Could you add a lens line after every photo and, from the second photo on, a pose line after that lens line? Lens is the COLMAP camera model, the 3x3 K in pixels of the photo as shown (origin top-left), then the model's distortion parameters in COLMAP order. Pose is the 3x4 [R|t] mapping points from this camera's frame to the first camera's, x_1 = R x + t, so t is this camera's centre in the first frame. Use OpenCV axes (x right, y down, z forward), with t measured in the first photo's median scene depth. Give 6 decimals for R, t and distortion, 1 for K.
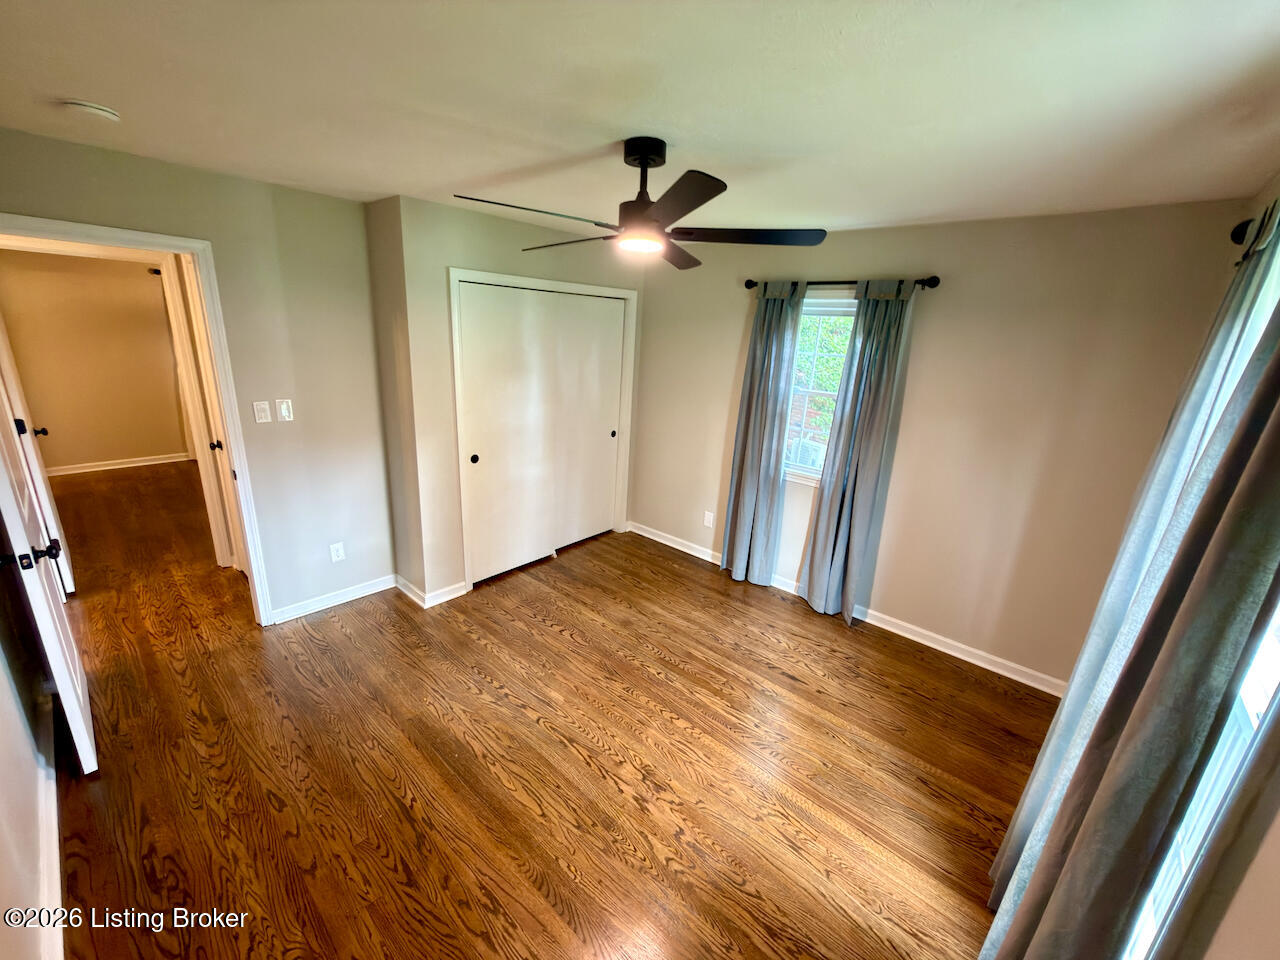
lens RADIAL K [[509.6, 0, 640.0], [0, 509.6, 480.0], [0, 0, 1]] dist [-0.002967, -0.000339]
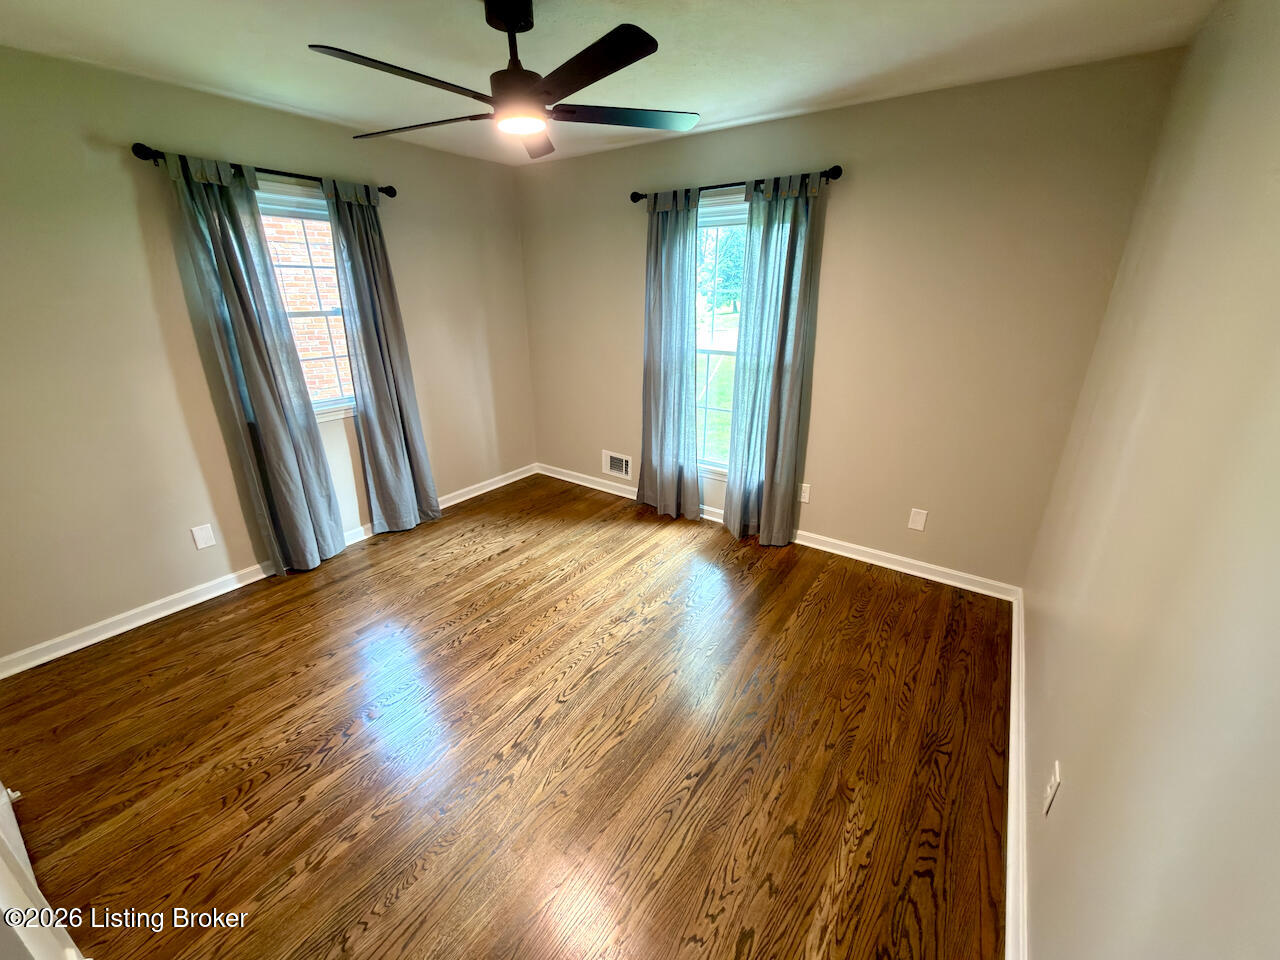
lens RADIAL K [[509.6, 0, 640.0], [0, 509.6, 480.0], [0, 0, 1]] dist [-0.002967, -0.000339]
pose [[-0.122021, -0.397507, 0.909450, -0.901957], [0.271765, 0.867898, 0.415809, -0.189674], [-0.954597, 0.297894, 0.002127, 0.801508]]
